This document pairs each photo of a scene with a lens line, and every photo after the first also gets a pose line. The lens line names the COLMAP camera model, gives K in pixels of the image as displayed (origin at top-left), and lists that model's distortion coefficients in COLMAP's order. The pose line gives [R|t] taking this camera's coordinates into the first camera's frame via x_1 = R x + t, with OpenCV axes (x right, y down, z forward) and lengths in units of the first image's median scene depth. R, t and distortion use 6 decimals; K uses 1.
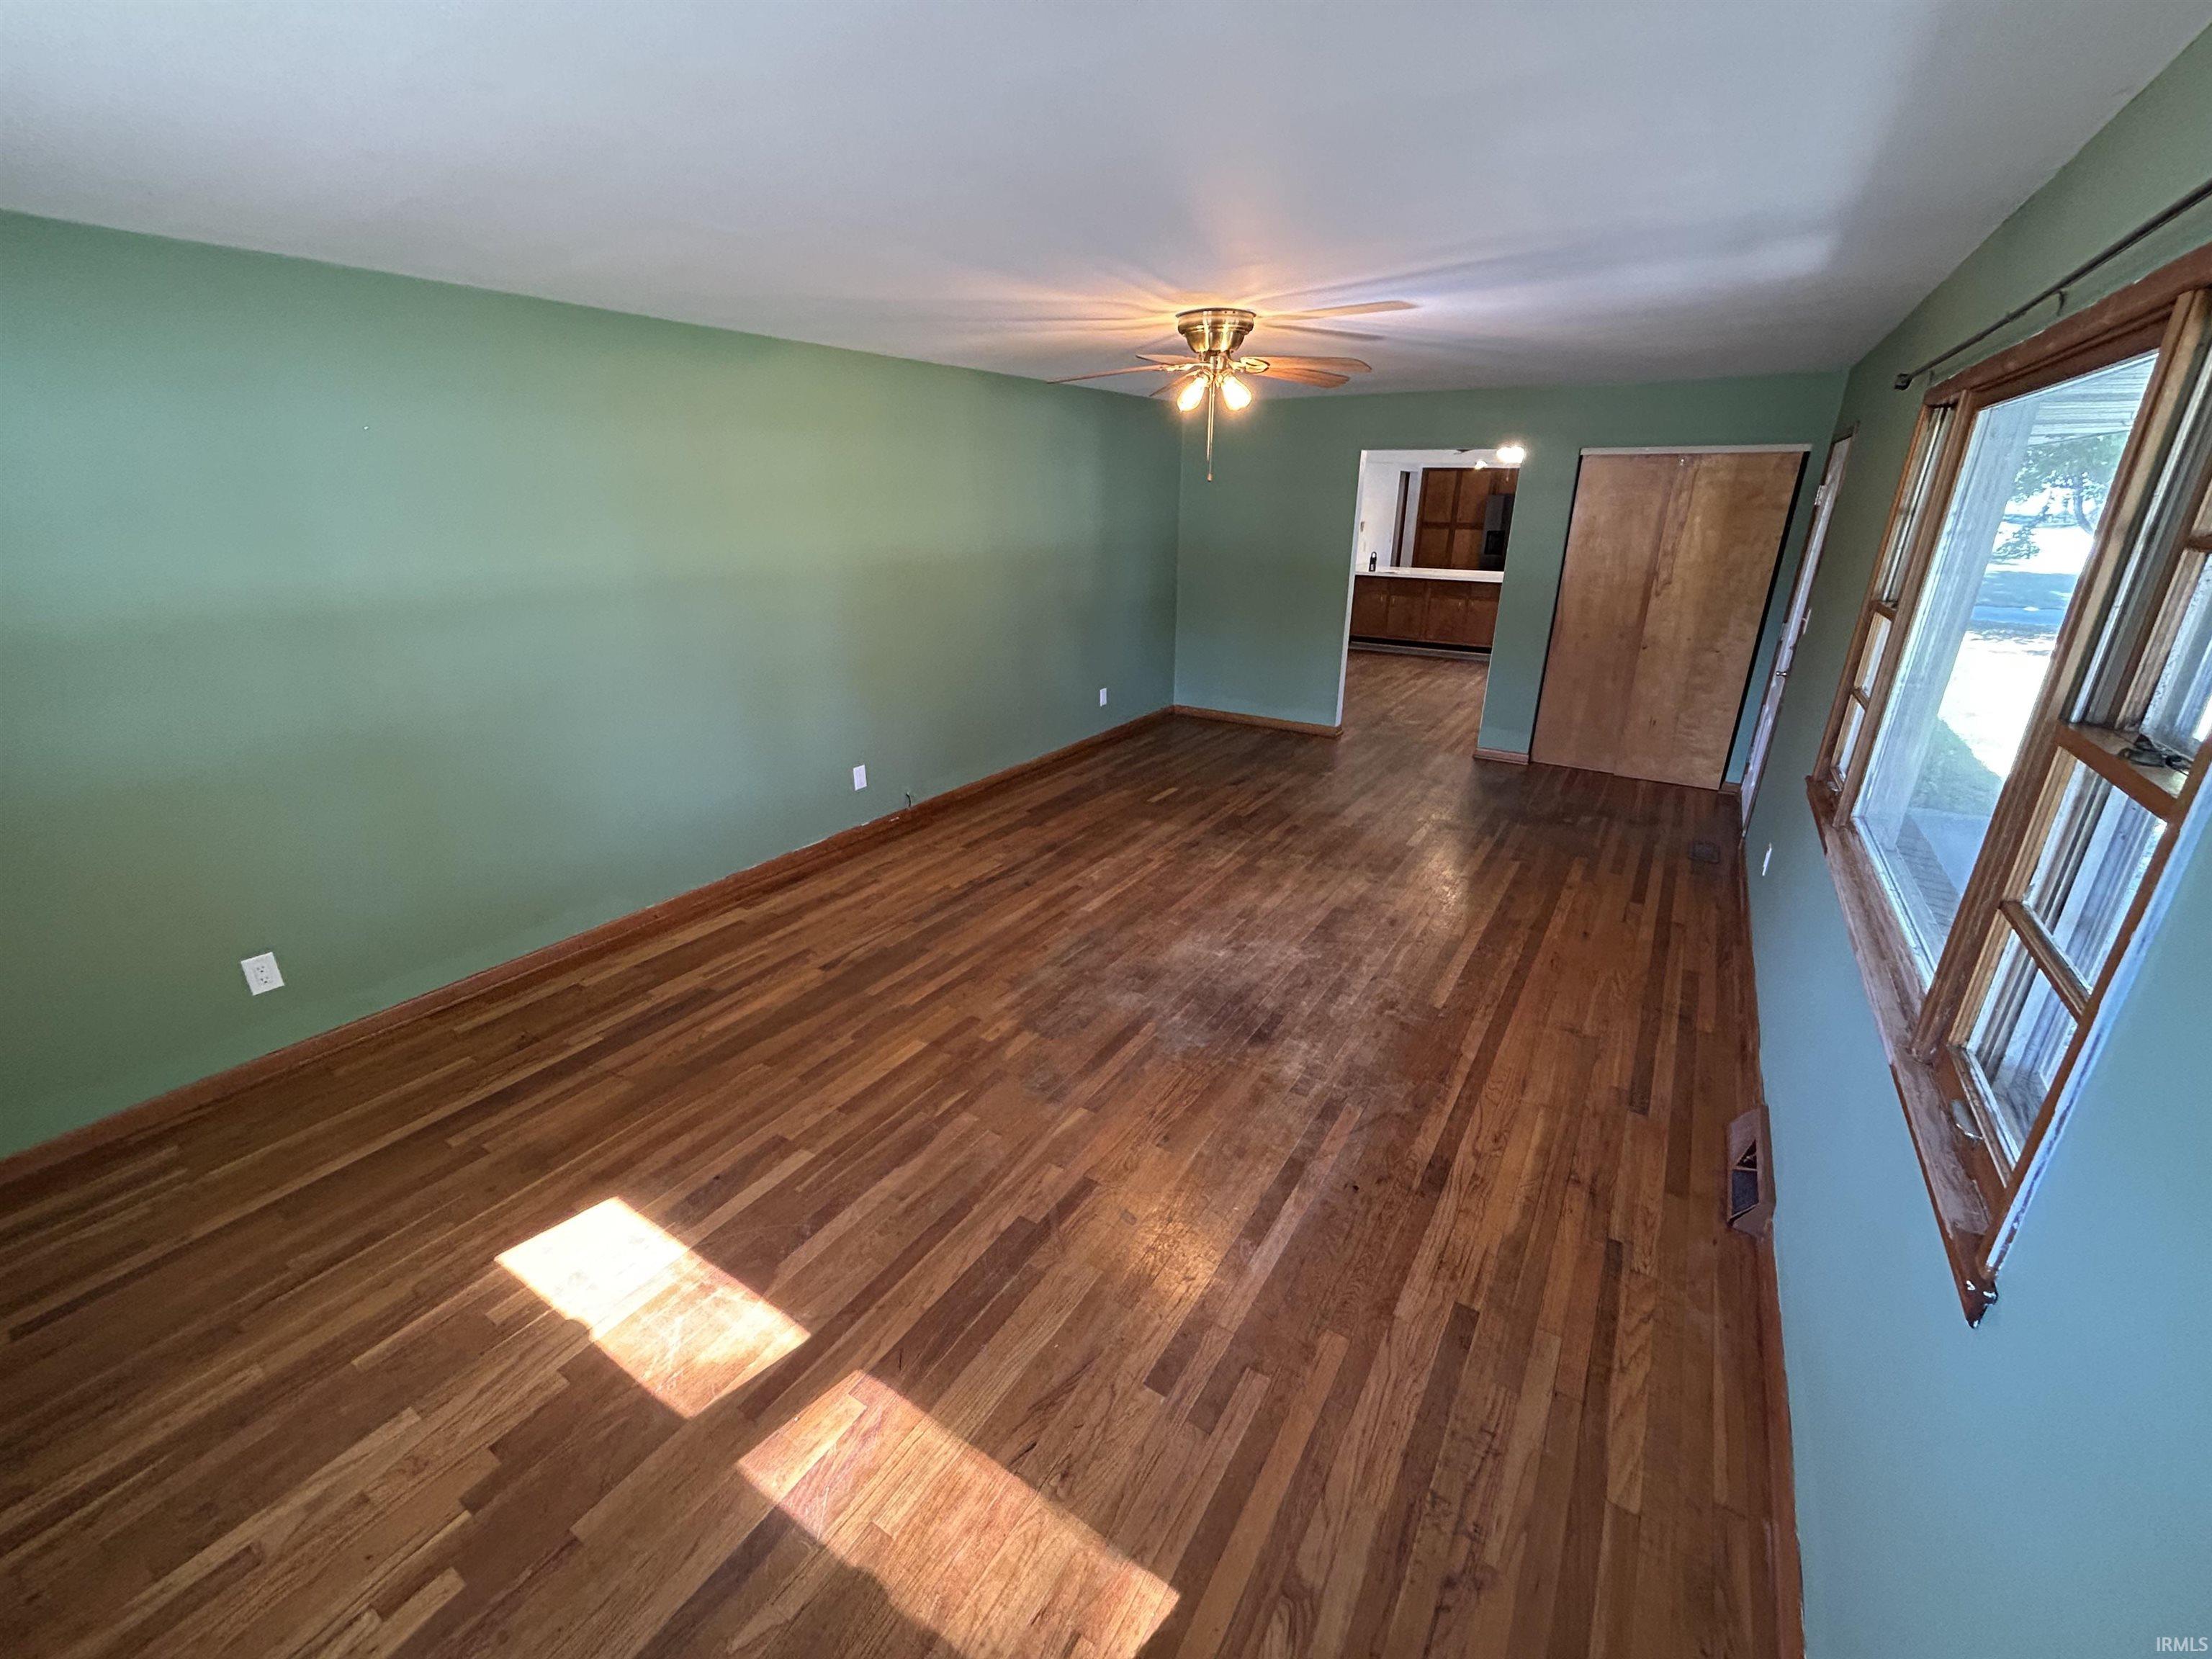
lens RADIAL K [[902.7, 0, 1117.5], [0, 902.7, 827.8], [0, 0, 1]] dist [0.001642, 0.001720]
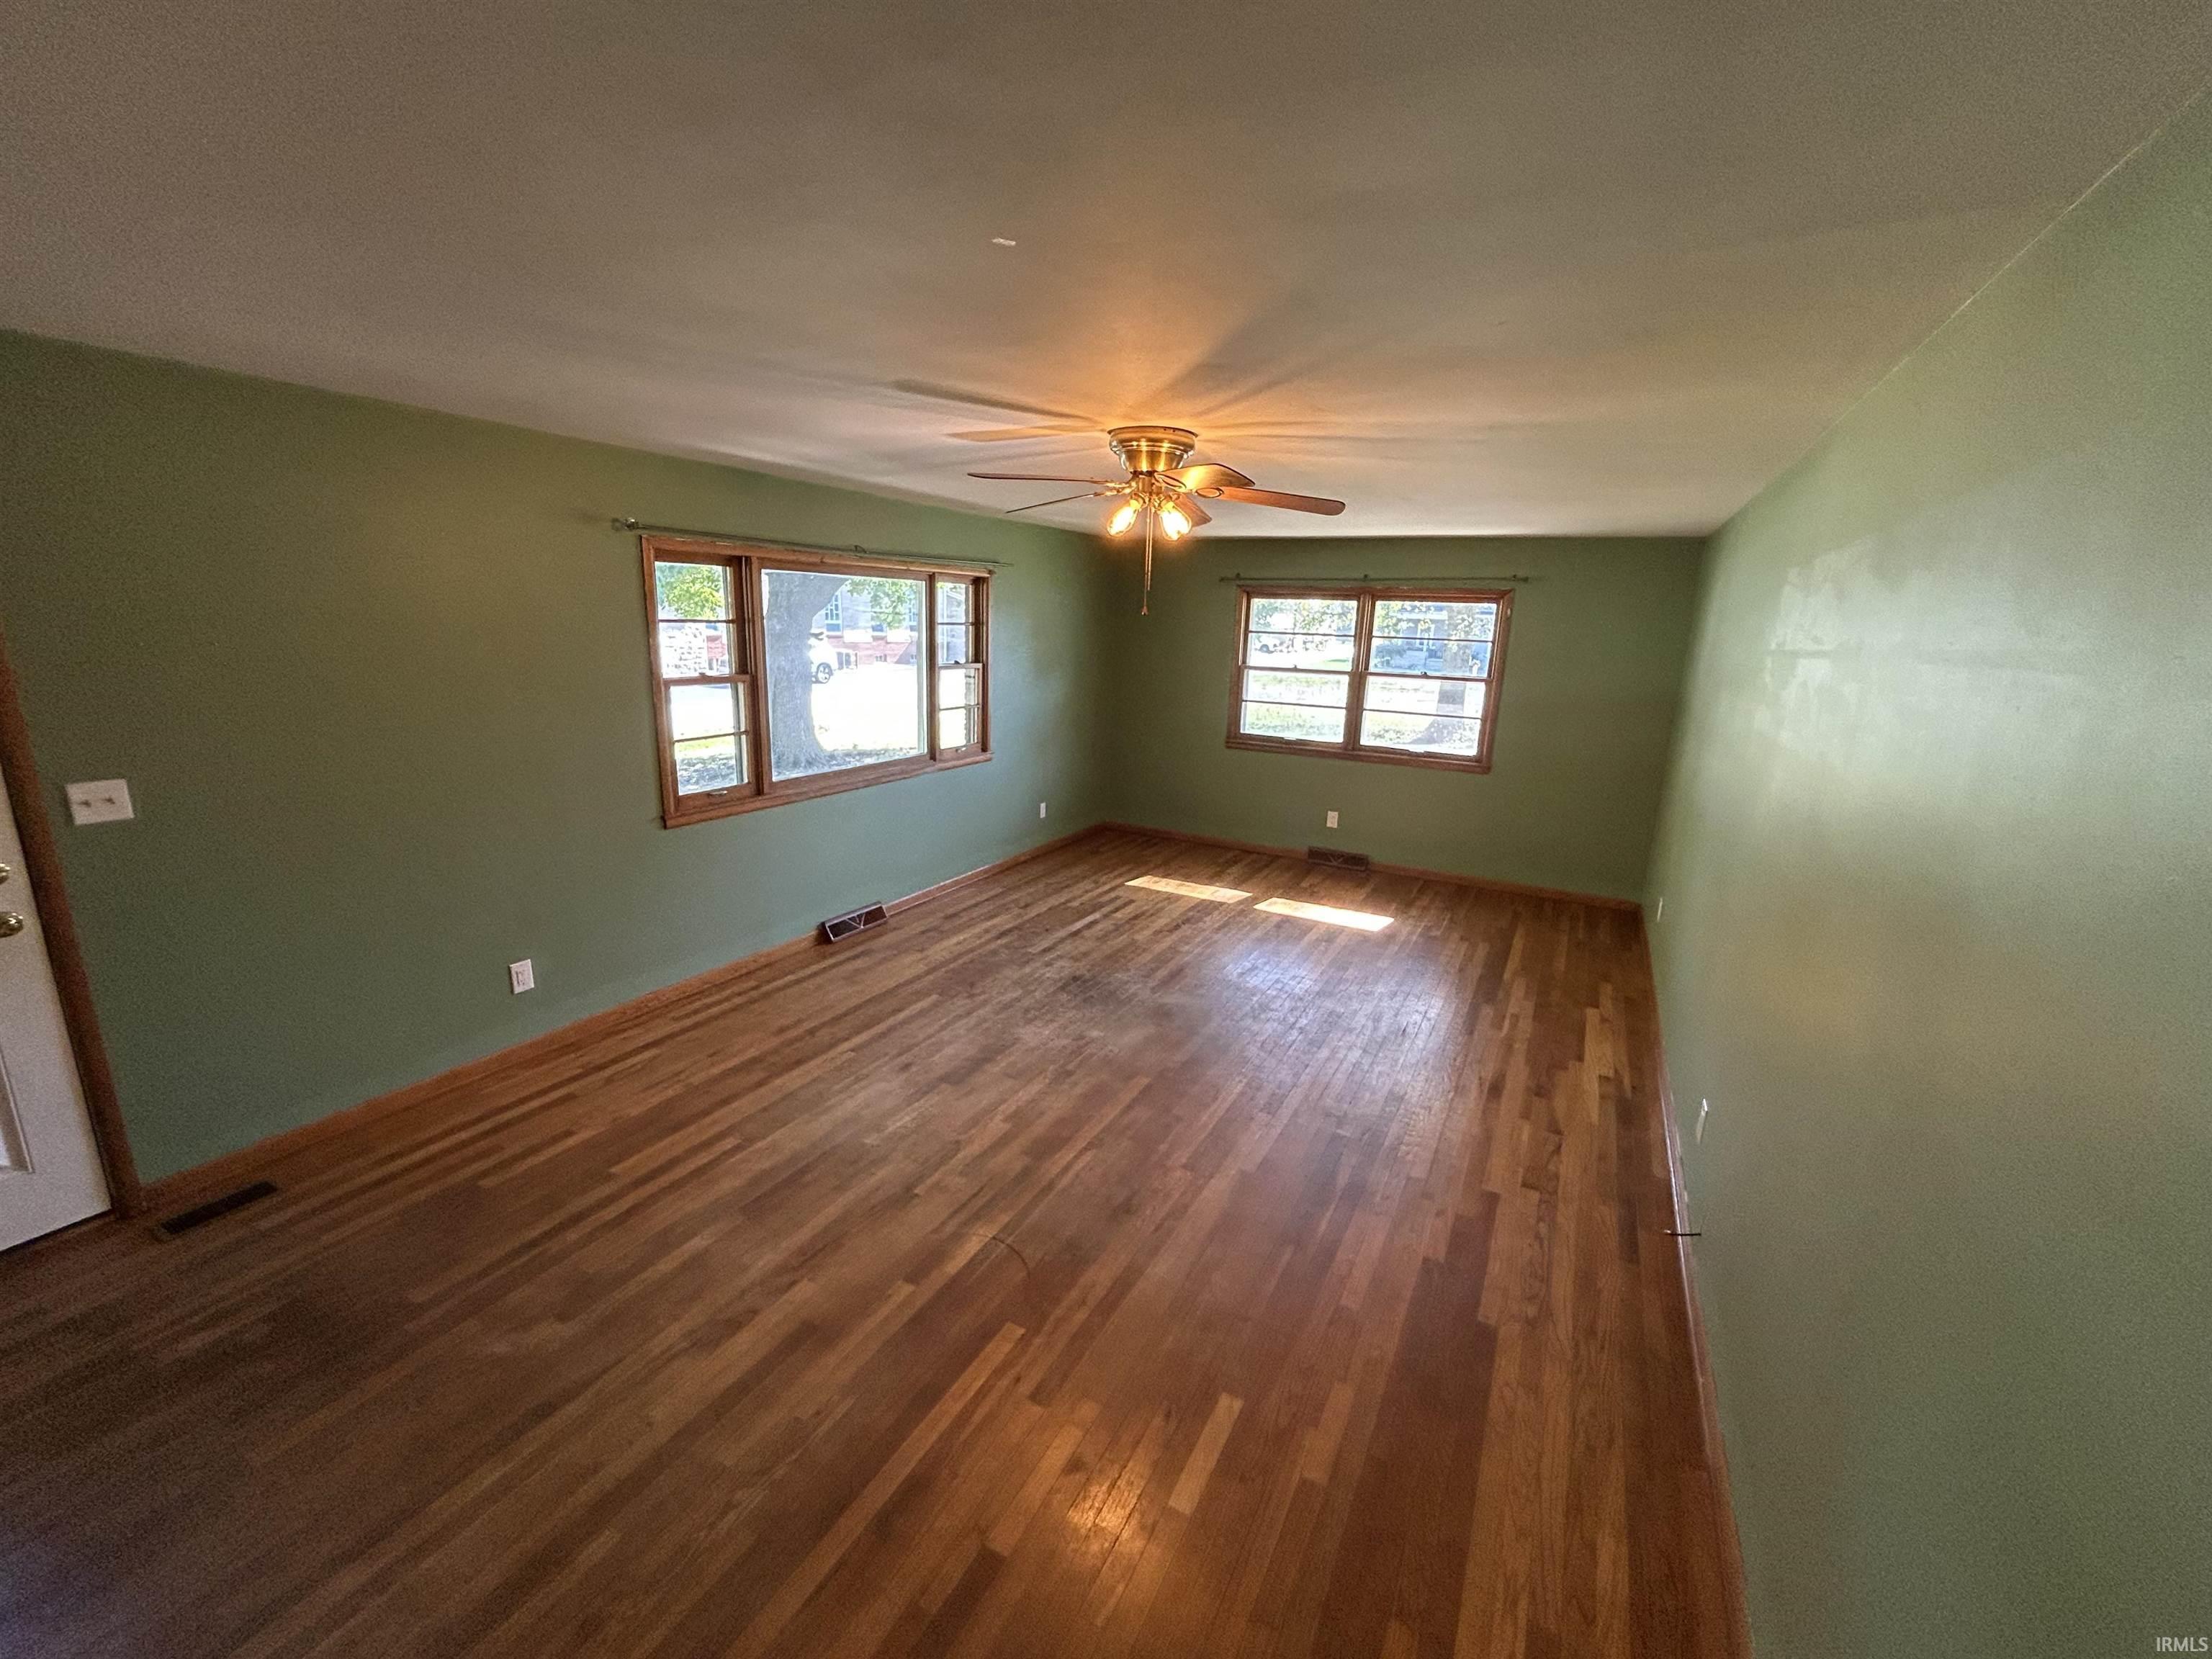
lens RADIAL K [[902.7, 0, 1106.5], [0, 902.7, 830.1], [0, 0, 1]] dist [0.001642, 0.001720]
pose [[-0.997308, -0.022935, -0.069644, 0.175740], [-0.057904, 0.829047, 0.556172, -0.637655], [0.044982, 0.558708, -0.828144, 1.683061]]
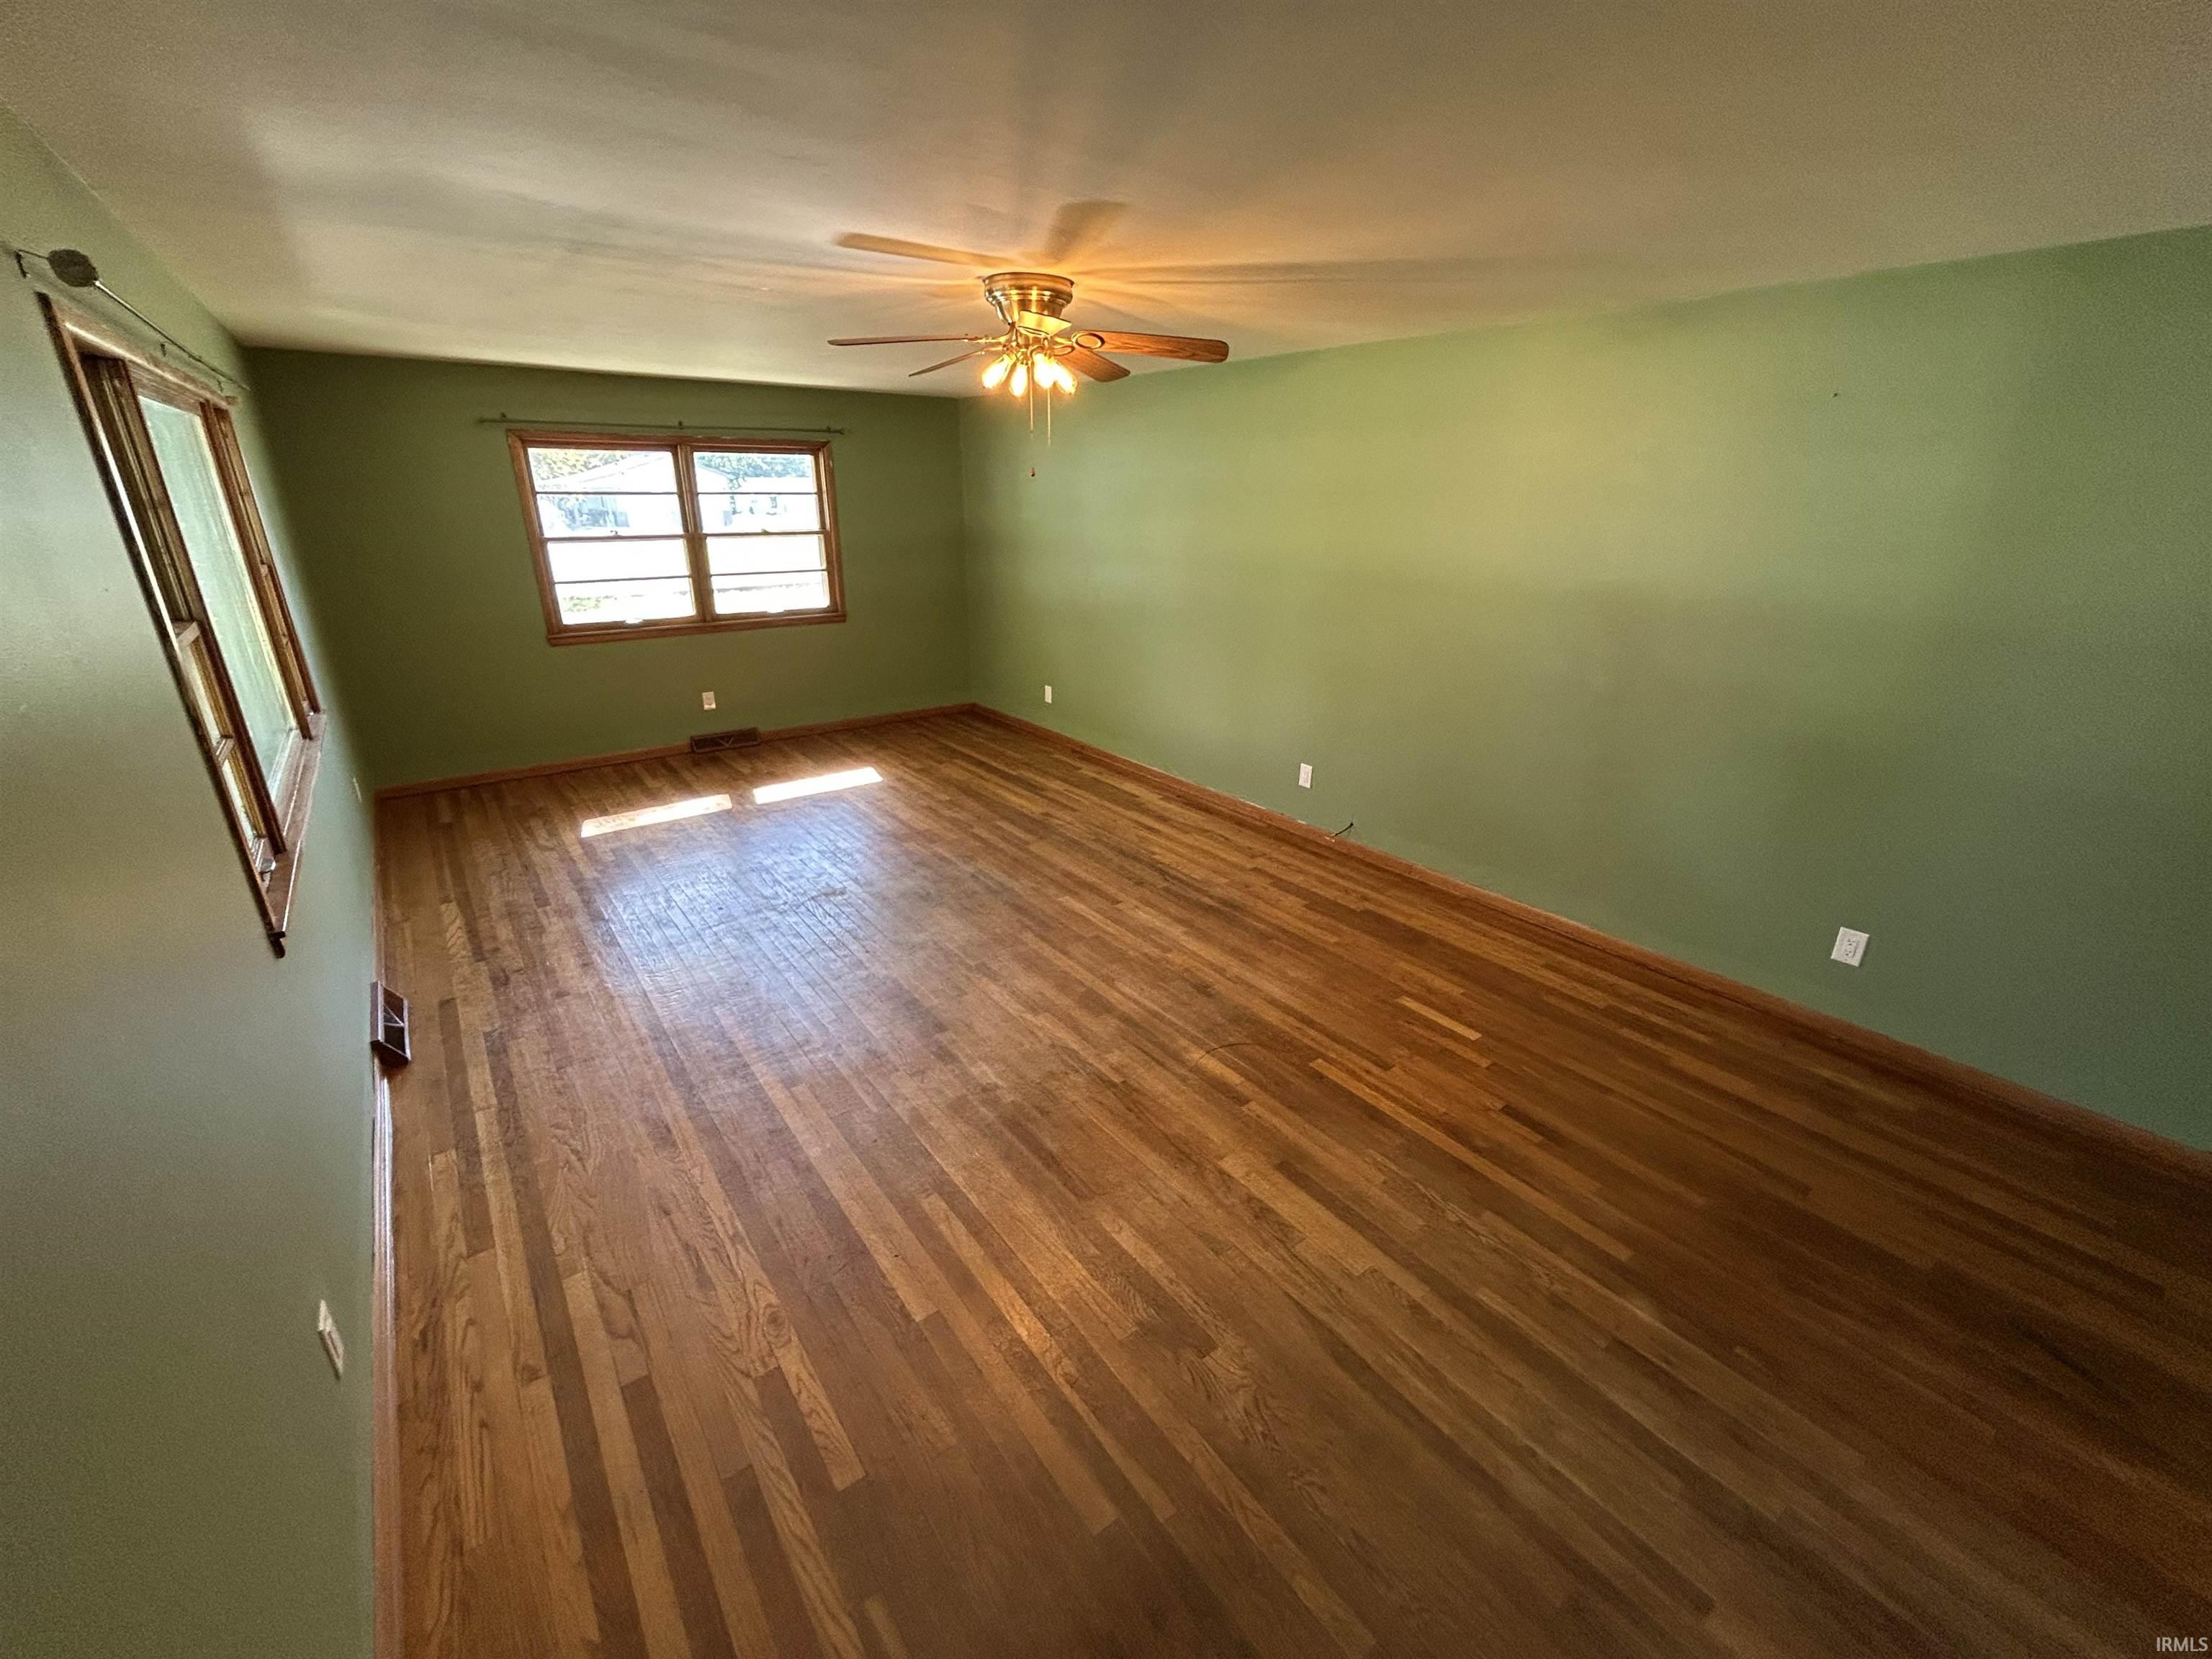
lens RADIAL K [[902.7, 0, 1104.6], [0, 902.7, 831.0], [0, 0, 1]] dist [0.001642, 0.001720]
pose [[-0.355459, 0.326874, -0.875672, 0.866171], [-0.335410, 0.829852, 0.445922, -0.469959], [0.872439, 0.452216, -0.185341, 1.259881]]
